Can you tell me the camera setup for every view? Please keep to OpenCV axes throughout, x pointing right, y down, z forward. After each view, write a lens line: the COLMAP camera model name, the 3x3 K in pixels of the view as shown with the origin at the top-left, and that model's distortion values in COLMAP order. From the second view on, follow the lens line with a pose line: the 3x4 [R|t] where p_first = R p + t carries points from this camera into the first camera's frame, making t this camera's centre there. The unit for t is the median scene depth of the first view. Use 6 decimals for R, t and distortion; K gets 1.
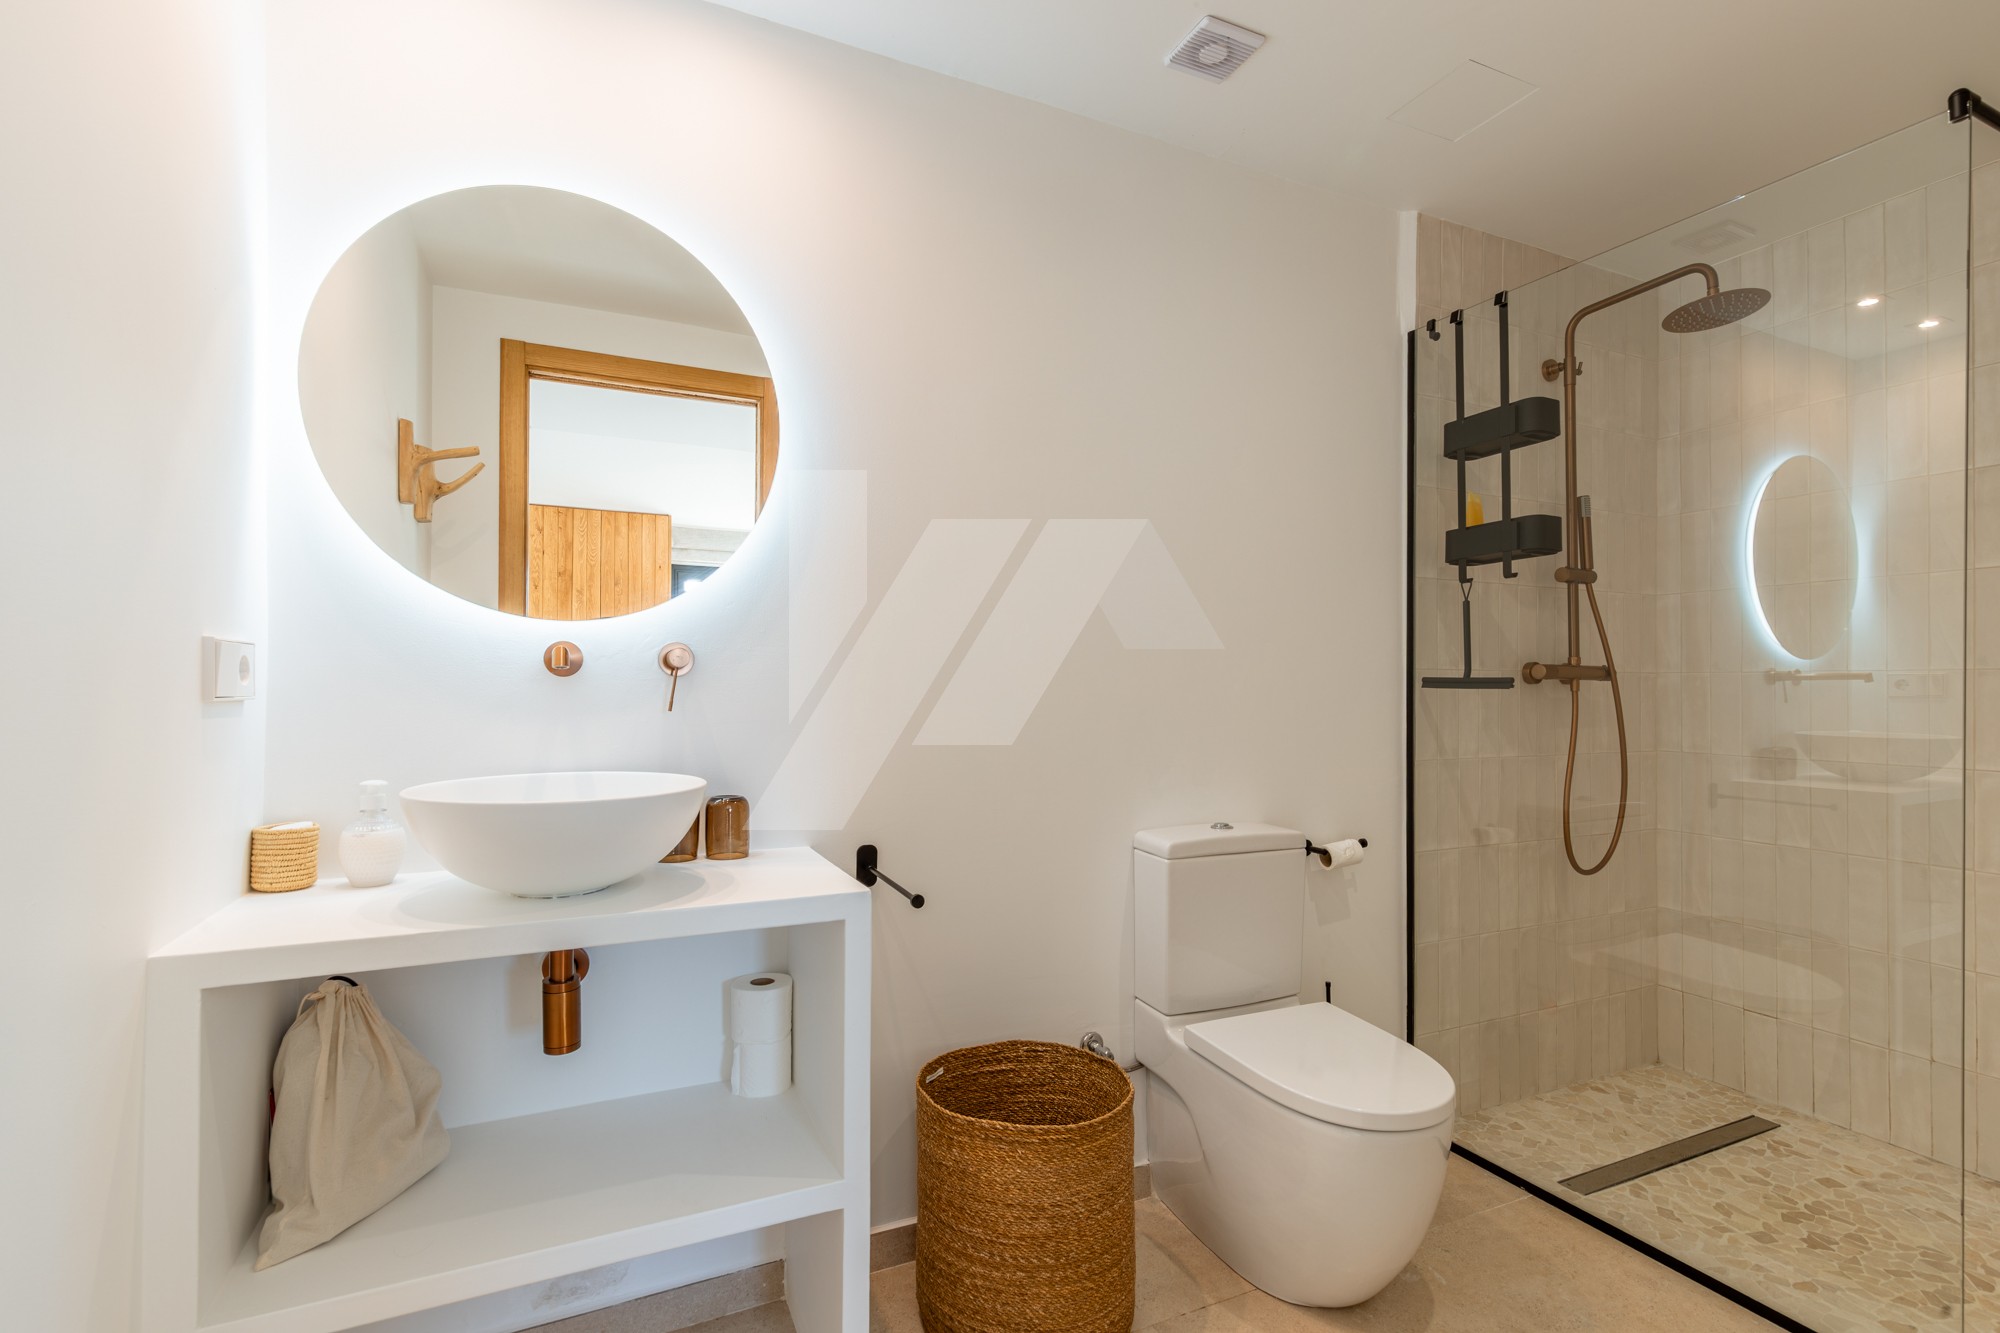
lens RADIAL K [[932.0, 0, 993.5], [0, 932.0, 674.7], [0, 0, 1]] dist [0.002897, 0.000665]
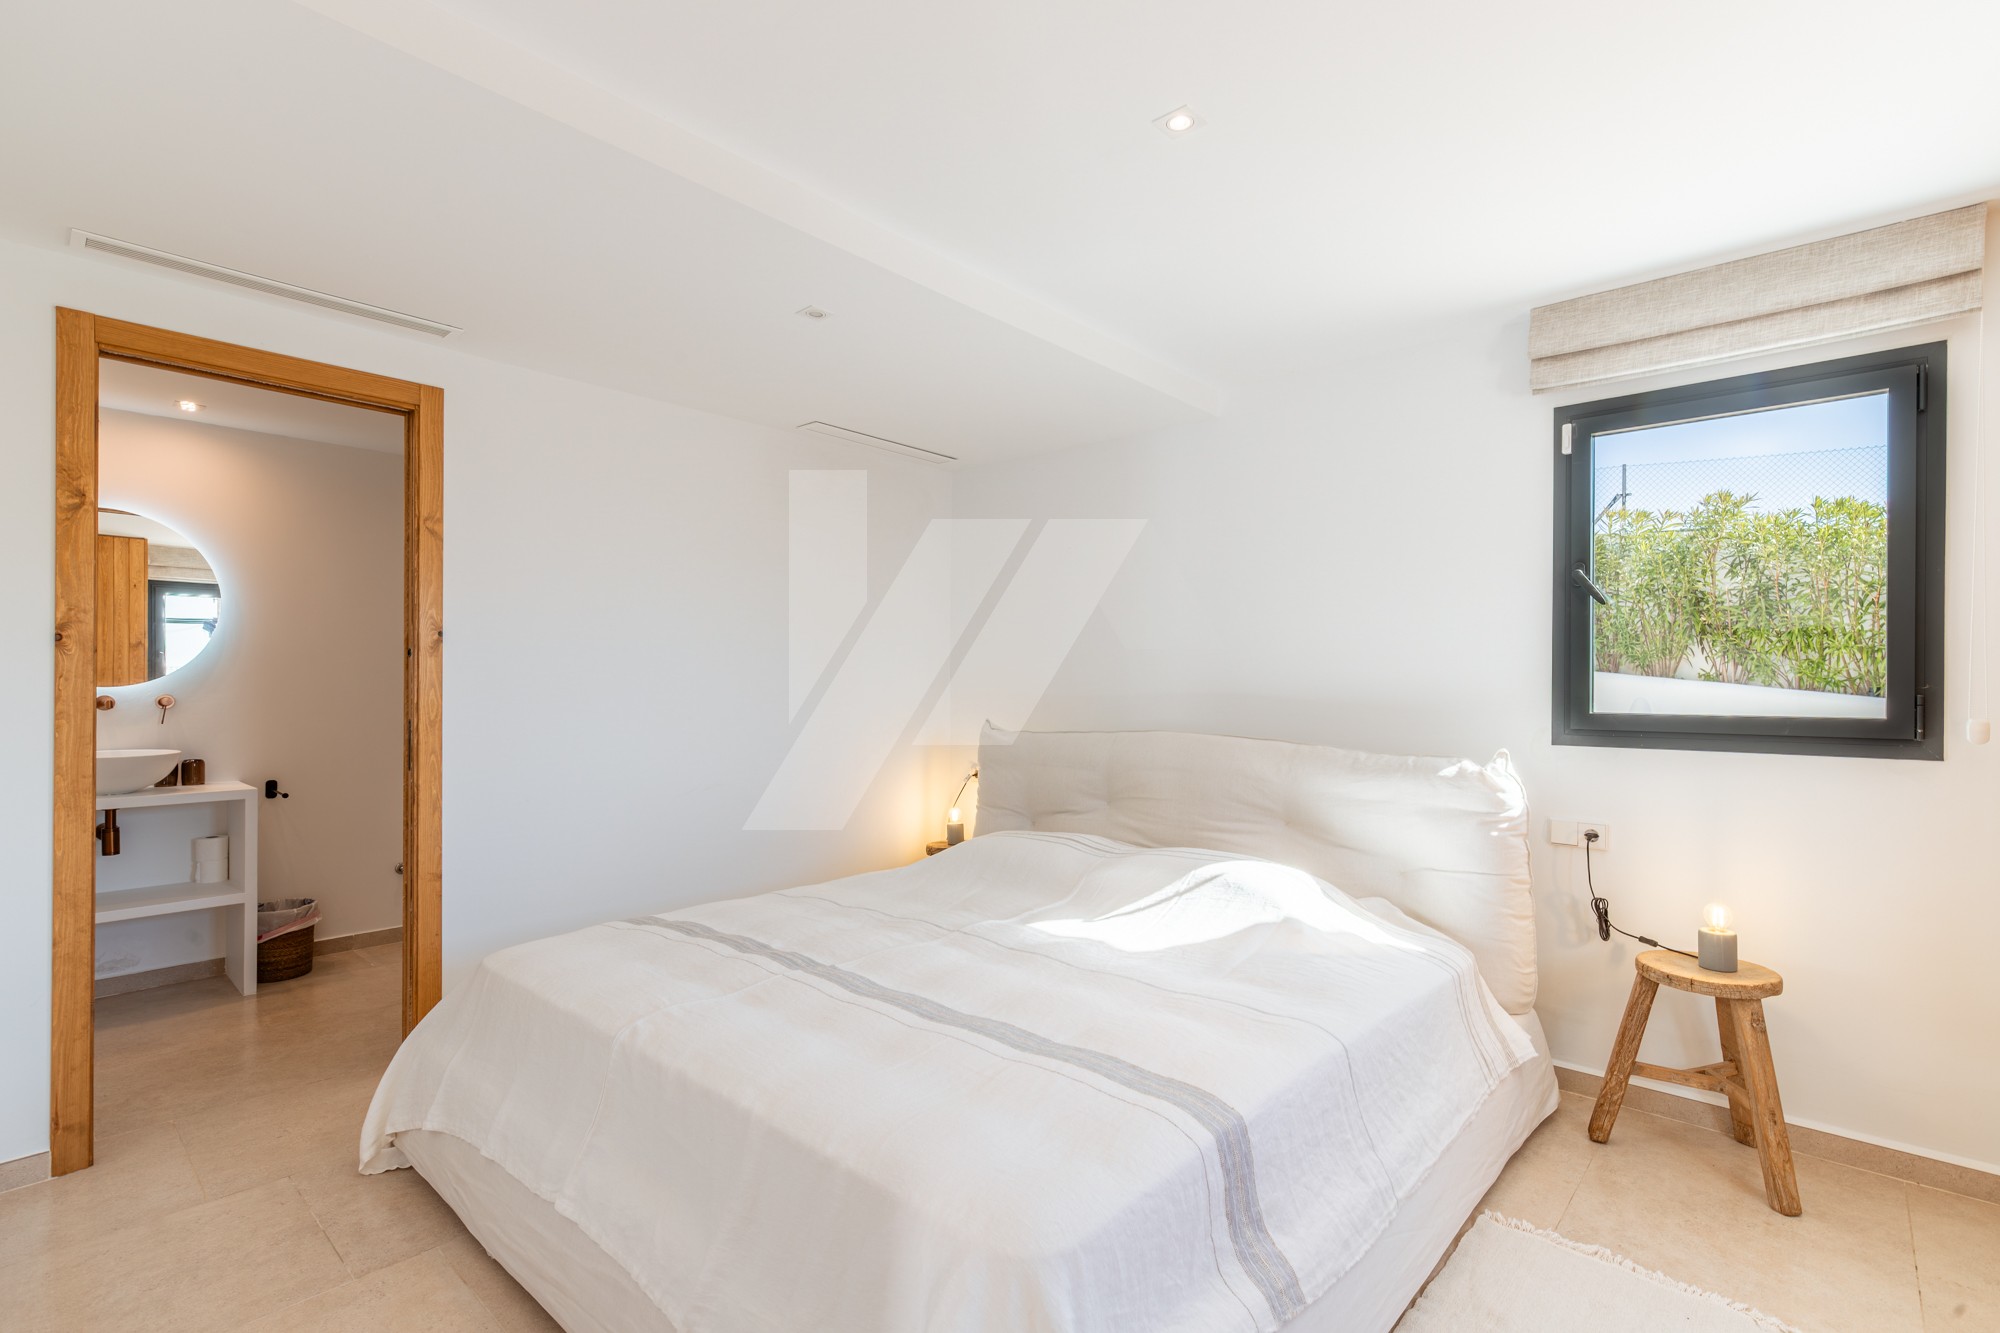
lens RADIAL K [[932.0, 0, 999.1], [0, 932.0, 681.0], [0, 0, 1]] dist [0.002897, 0.000665]
pose [[0.916305, 0.000443, 0.400480, 0.636296], [-0.005920, 0.999905, 0.012440, -0.107241], [-0.400437, -0.013770, 0.916221, -1.980658]]
